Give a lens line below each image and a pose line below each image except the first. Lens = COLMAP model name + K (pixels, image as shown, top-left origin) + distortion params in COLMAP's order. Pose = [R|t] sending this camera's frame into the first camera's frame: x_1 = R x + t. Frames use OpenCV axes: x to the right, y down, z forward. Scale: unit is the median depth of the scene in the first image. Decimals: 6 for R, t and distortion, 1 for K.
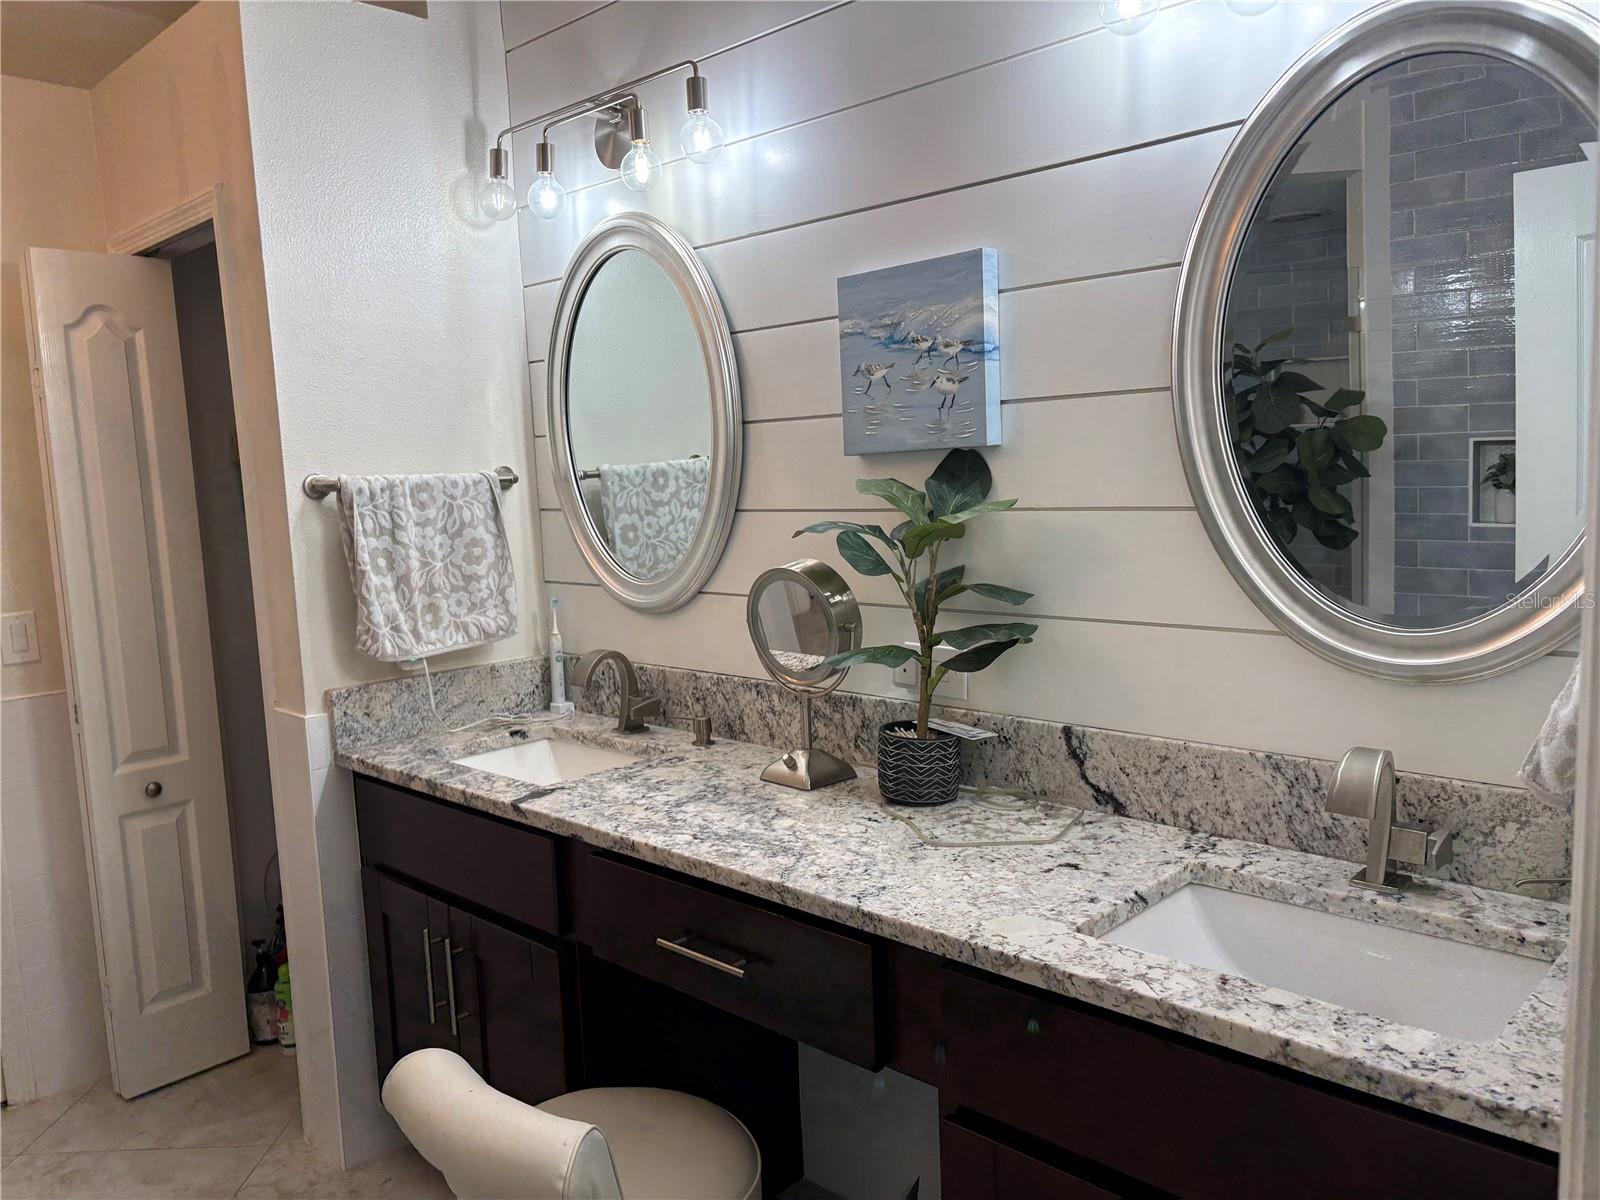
lens RADIAL K [[1209.0, 0, 808.0], [0, 1209.0, 610.5], [0, 0, 1]] dist [0.060747, -0.071291]
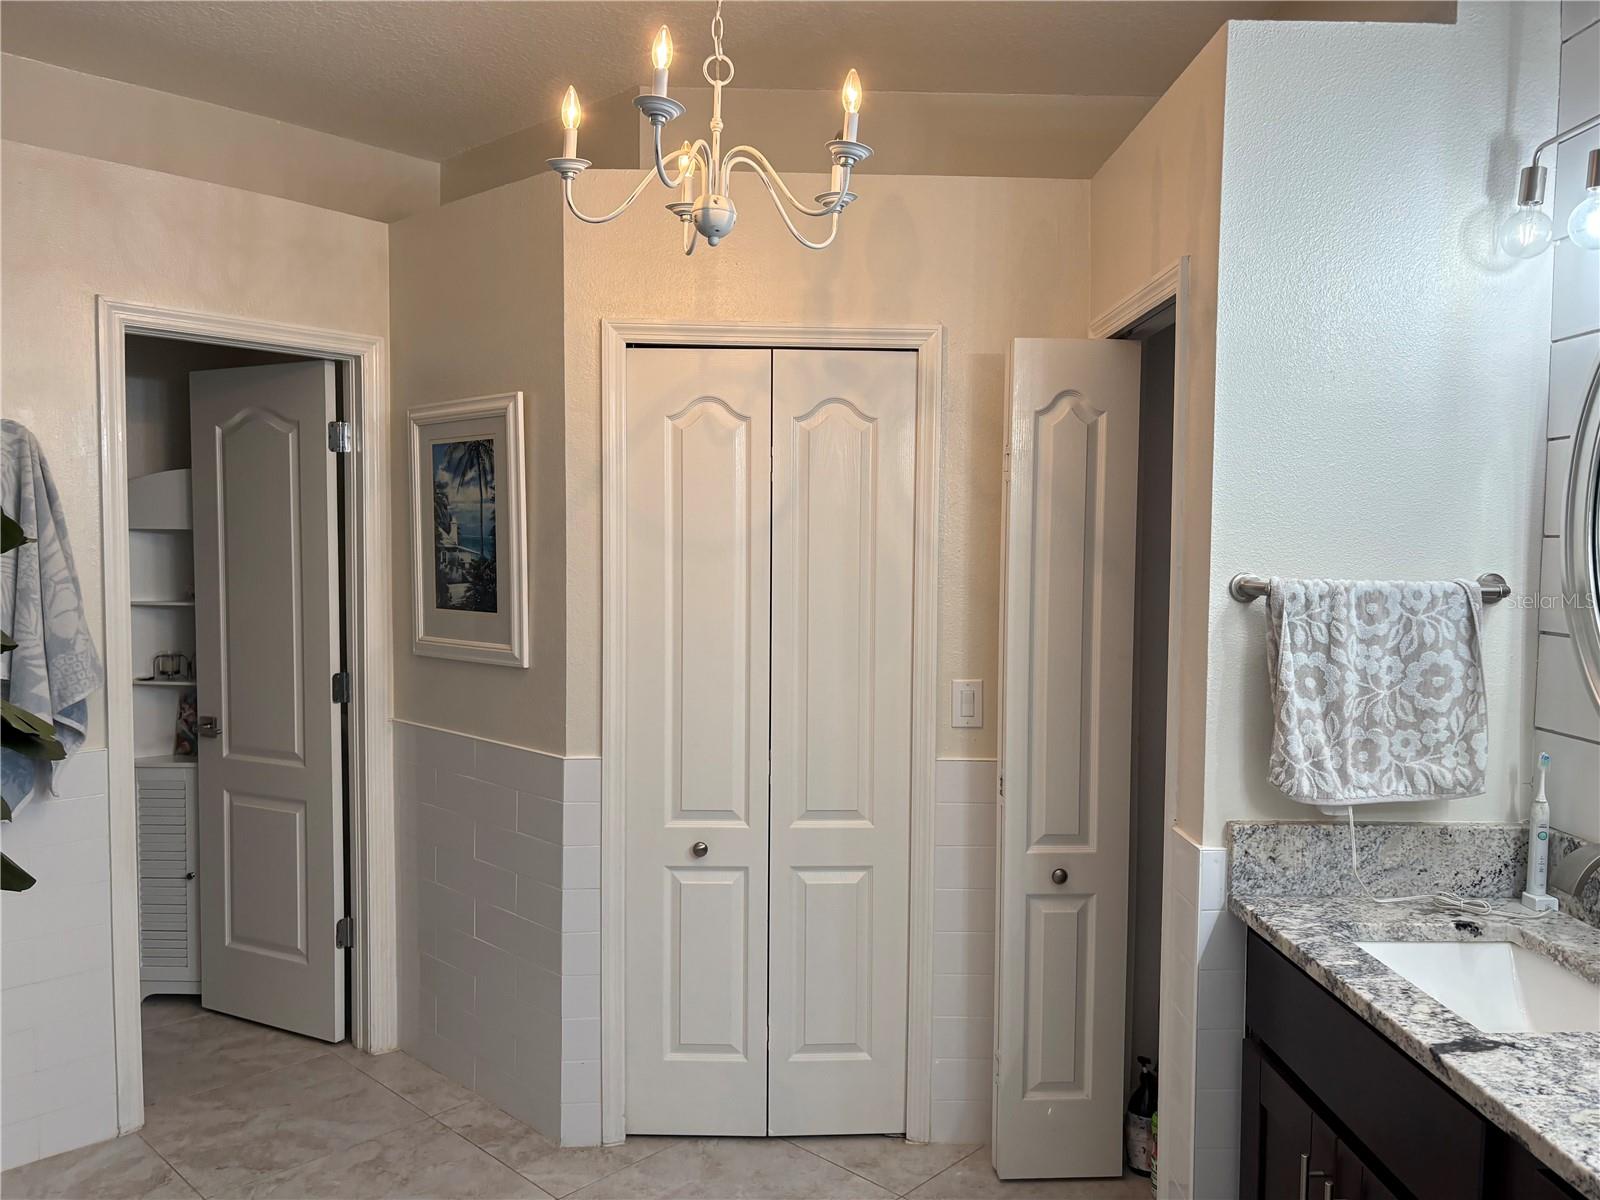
lens RADIAL K [[1209.0, 0, 808.0], [0, 1209.0, 610.5], [0, 0, 1]] dist [0.060747, -0.071291]
pose [[0.709862, 0.088313, -0.698782, -0.014845], [-0.120926, 0.992658, 0.002609, -0.047607], [0.693882, 0.082649, 0.715330, 0.154200]]
